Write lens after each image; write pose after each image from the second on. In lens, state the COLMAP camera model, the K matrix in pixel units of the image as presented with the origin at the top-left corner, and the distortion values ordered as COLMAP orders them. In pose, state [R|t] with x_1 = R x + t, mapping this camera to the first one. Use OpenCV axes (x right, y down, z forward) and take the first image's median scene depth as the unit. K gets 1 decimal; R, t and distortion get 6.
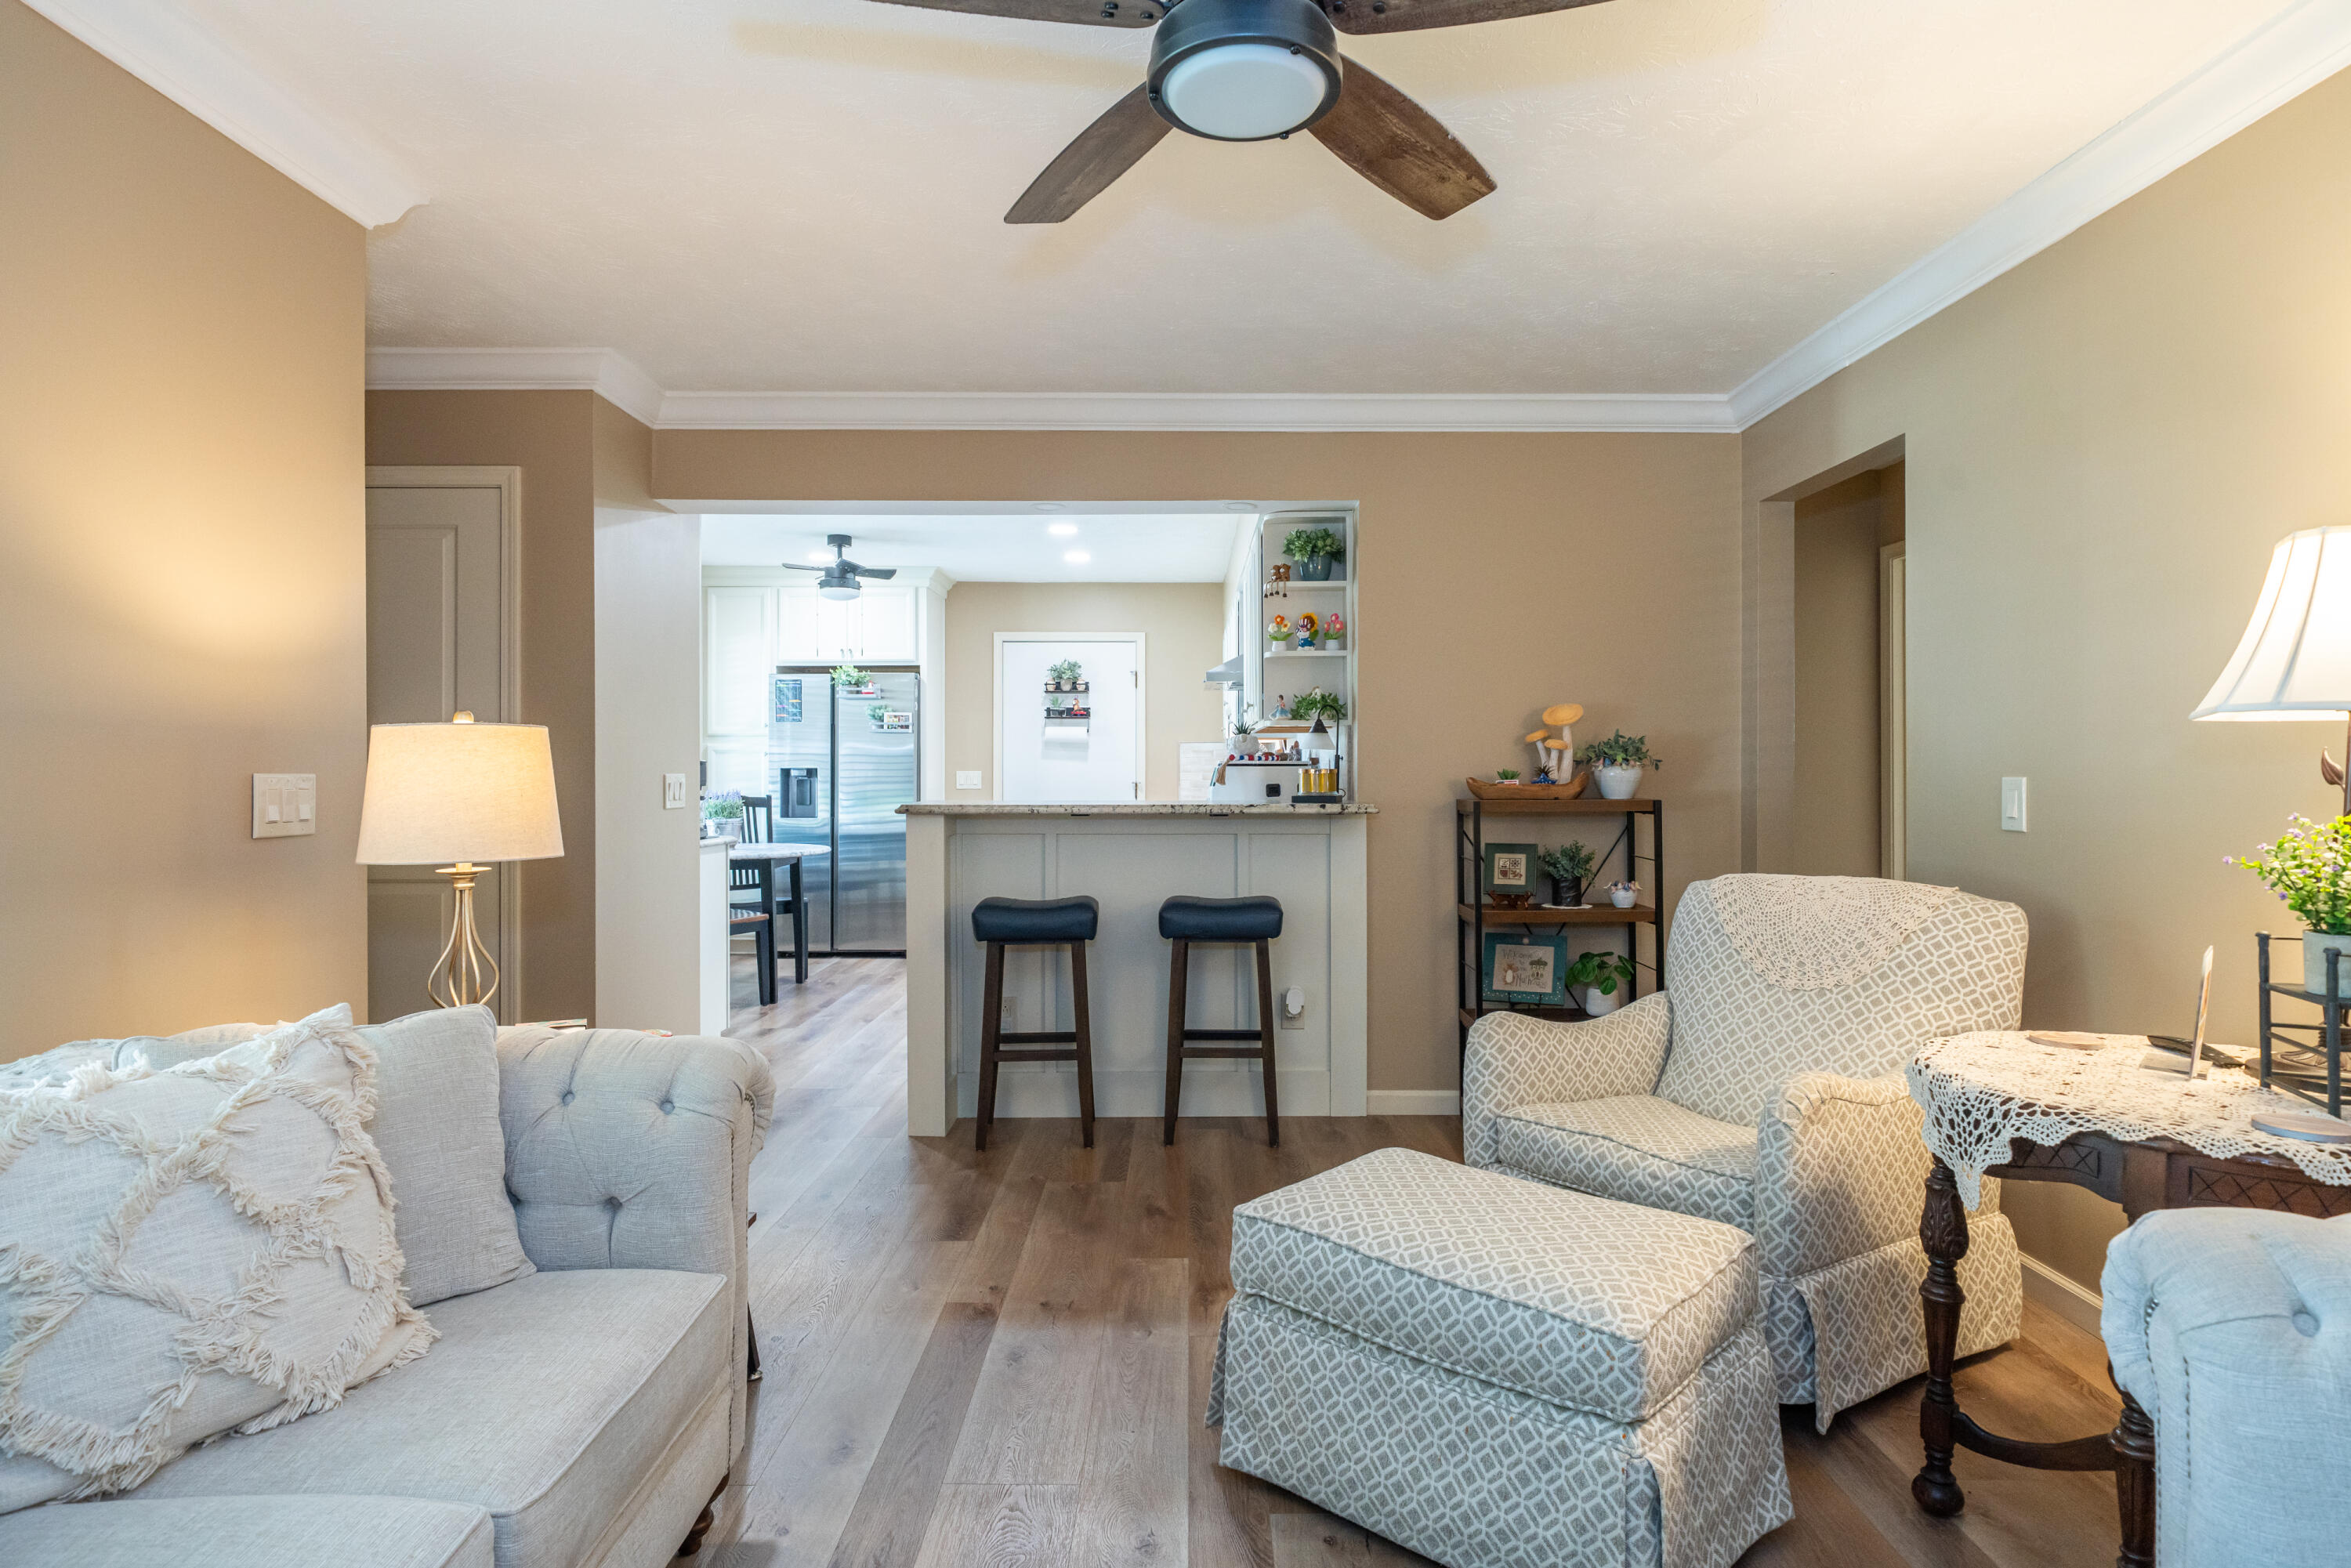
lens RADIAL K [[1332.0, 0, 1168.9], [0, 1332.0, 761.9], [0, 0, 1]] dist [0.000686, 0.000743]
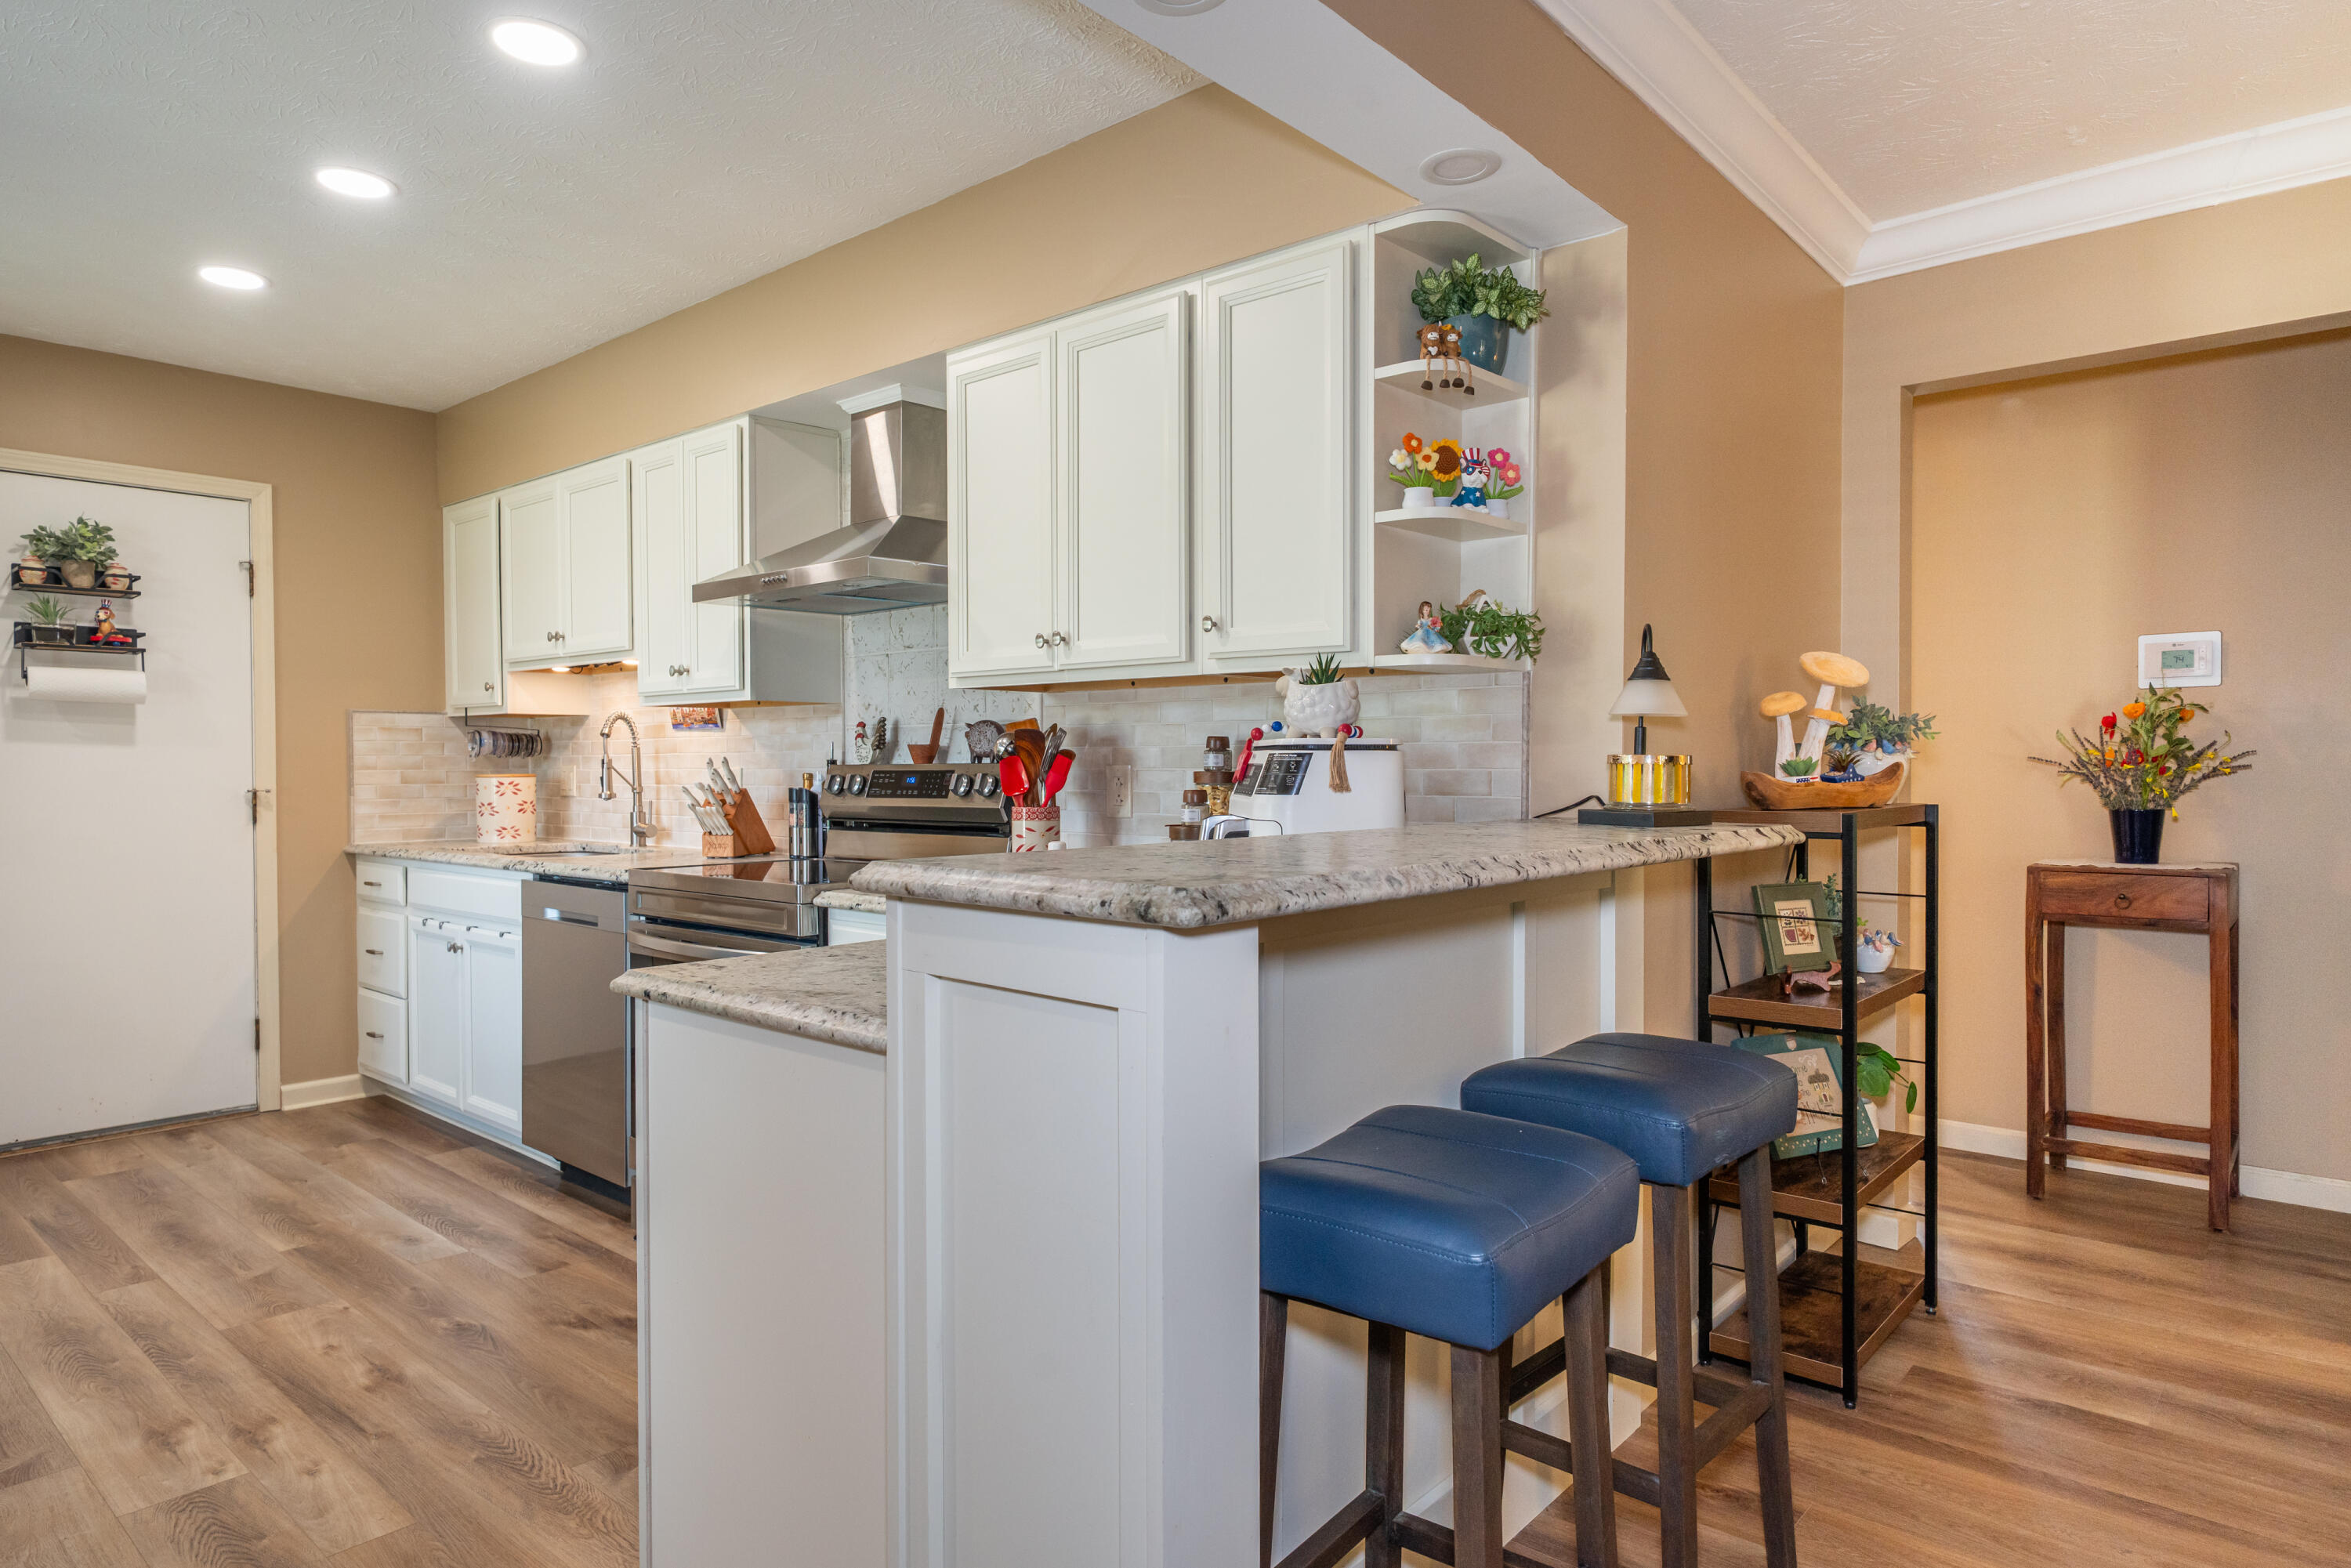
lens RADIAL K [[1373.7, 0, 1177.7], [0, 1373.7, 790.8], [0, 0, 1]] dist [-0.002323, -0.000949]
pose [[0.644090, -0.014366, 0.764815, -0.193141], [-0.003403, 0.999760, 0.021645, 0.003706], [-0.764943, -0.016544, 0.643886, 0.417787]]
